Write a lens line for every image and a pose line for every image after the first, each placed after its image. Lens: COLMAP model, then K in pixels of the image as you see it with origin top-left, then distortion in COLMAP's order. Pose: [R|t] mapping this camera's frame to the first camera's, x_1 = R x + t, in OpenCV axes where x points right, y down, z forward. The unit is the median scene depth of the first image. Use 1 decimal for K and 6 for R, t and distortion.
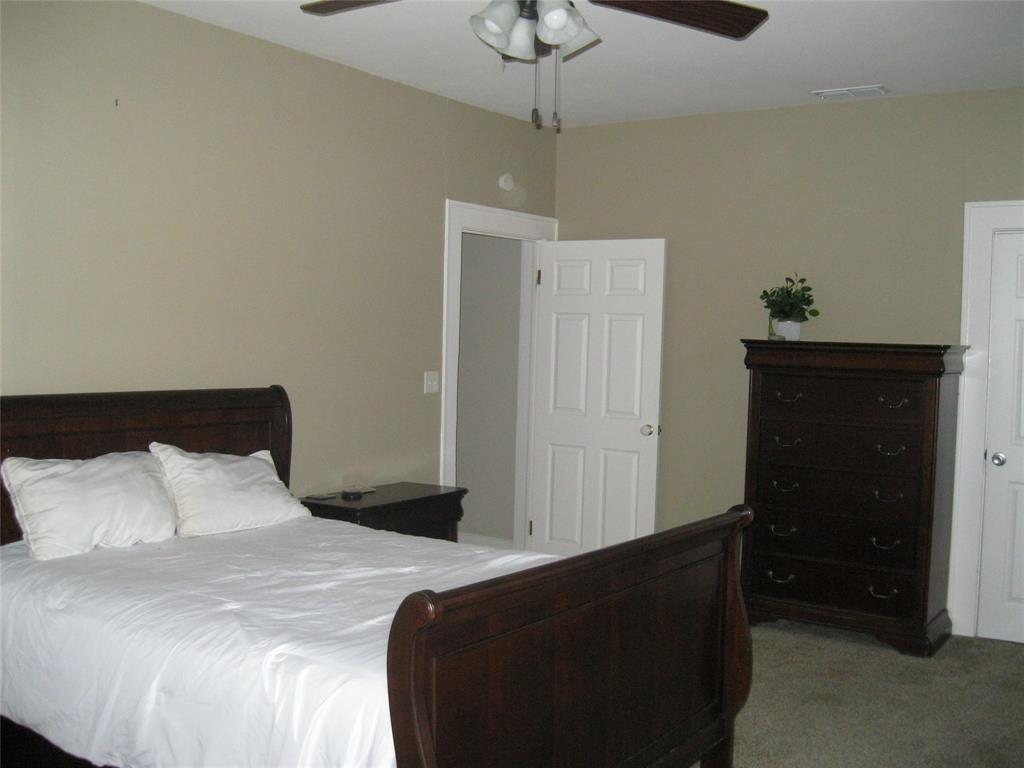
lens RADIAL K [[1072.8, 0, 515.9], [0, 1072.8, 378.9], [0, 0, 1]] dist [-0.101944, 0.019385]
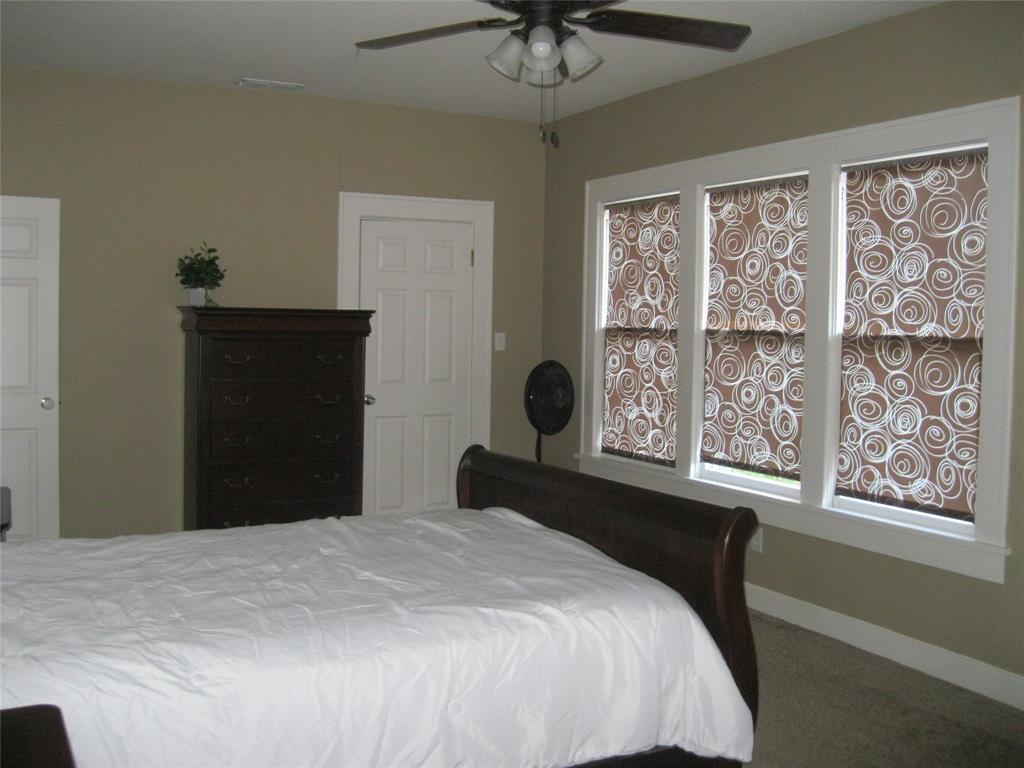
lens RADIAL K [[1072.8, 0, 515.9], [0, 1072.8, 378.9], [0, 0, 1]] dist [-0.101944, 0.019385]
pose [[0.465267, -0.068306, 0.882531, -0.559295], [0.024929, 0.997634, 0.064072, -0.024892], [-0.884819, -0.007810, 0.465869, 0.235130]]
